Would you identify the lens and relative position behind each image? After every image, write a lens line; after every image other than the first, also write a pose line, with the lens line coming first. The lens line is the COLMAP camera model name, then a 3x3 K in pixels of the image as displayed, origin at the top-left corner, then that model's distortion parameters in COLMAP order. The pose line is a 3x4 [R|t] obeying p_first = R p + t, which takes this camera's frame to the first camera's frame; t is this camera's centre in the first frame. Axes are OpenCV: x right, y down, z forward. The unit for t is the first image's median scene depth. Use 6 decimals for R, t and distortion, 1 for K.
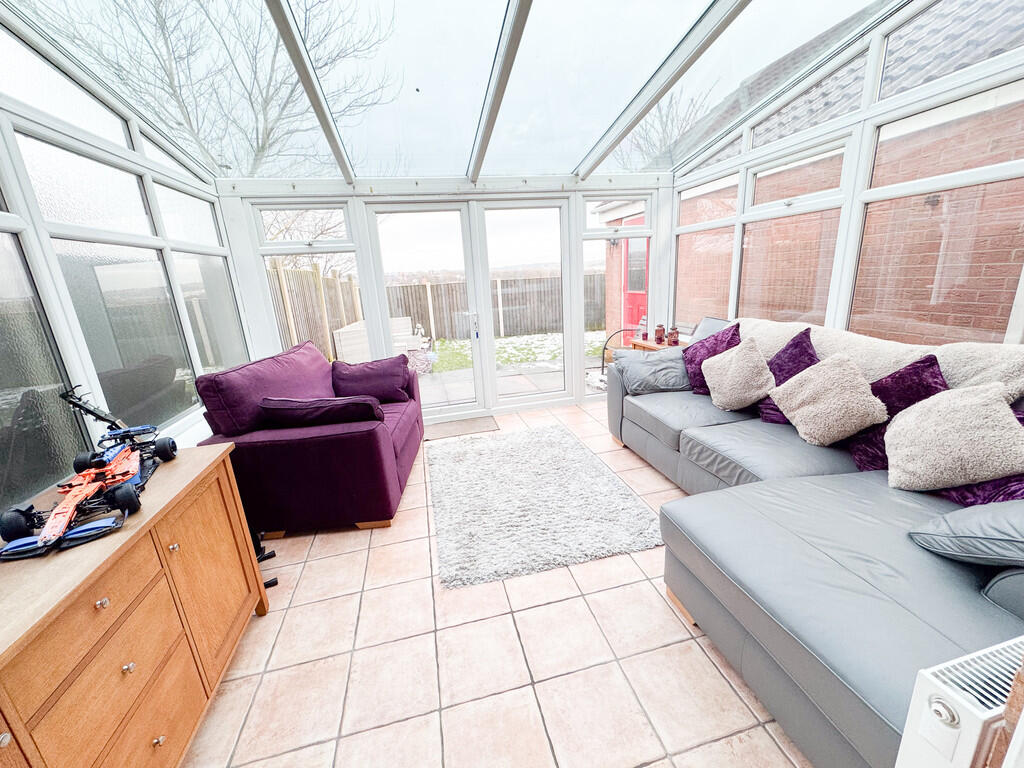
lens RADIAL K [[406.2, 0, 512.7], [0, 406.2, 385.5], [0, 0, 1]] dist [-0.000534, -0.000012]
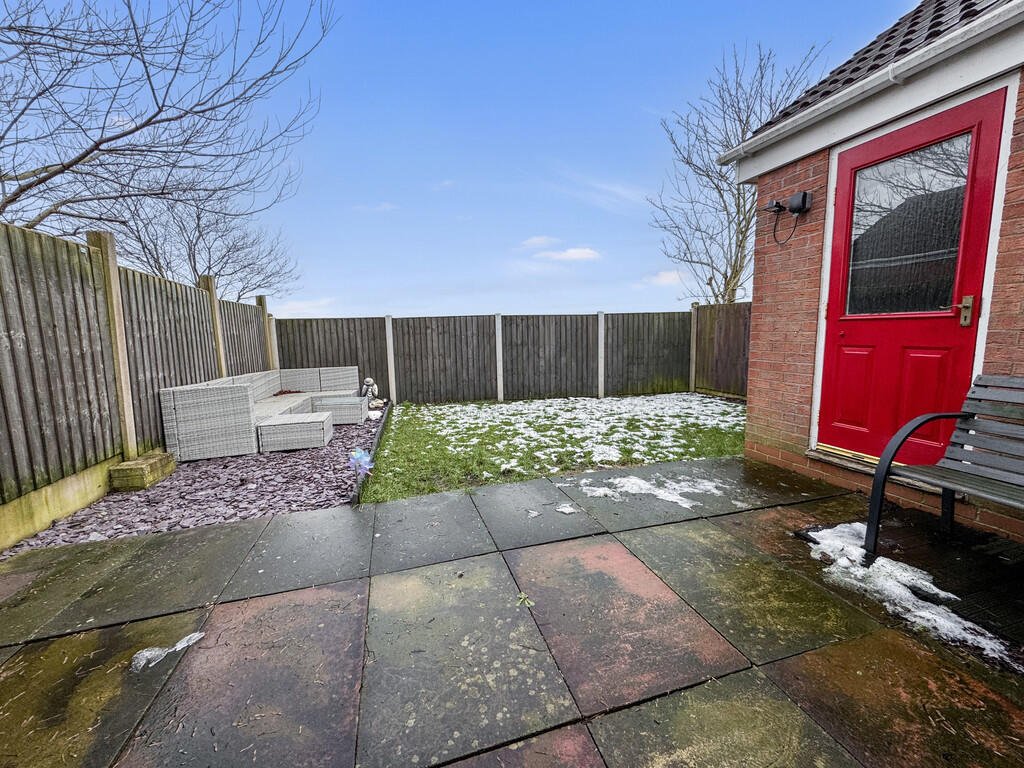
lens RADIAL K [[406.2, 0, 513.1], [0, 406.2, 378.8], [0, 0, 1]] dist [-0.000534, -0.000012]
pose [[0.998141, 0.031381, 0.052257, -0.044444], [-0.023390, 0.988851, -0.147059, -0.063138], [-0.056289, 0.145563, 0.987746, 0.371846]]
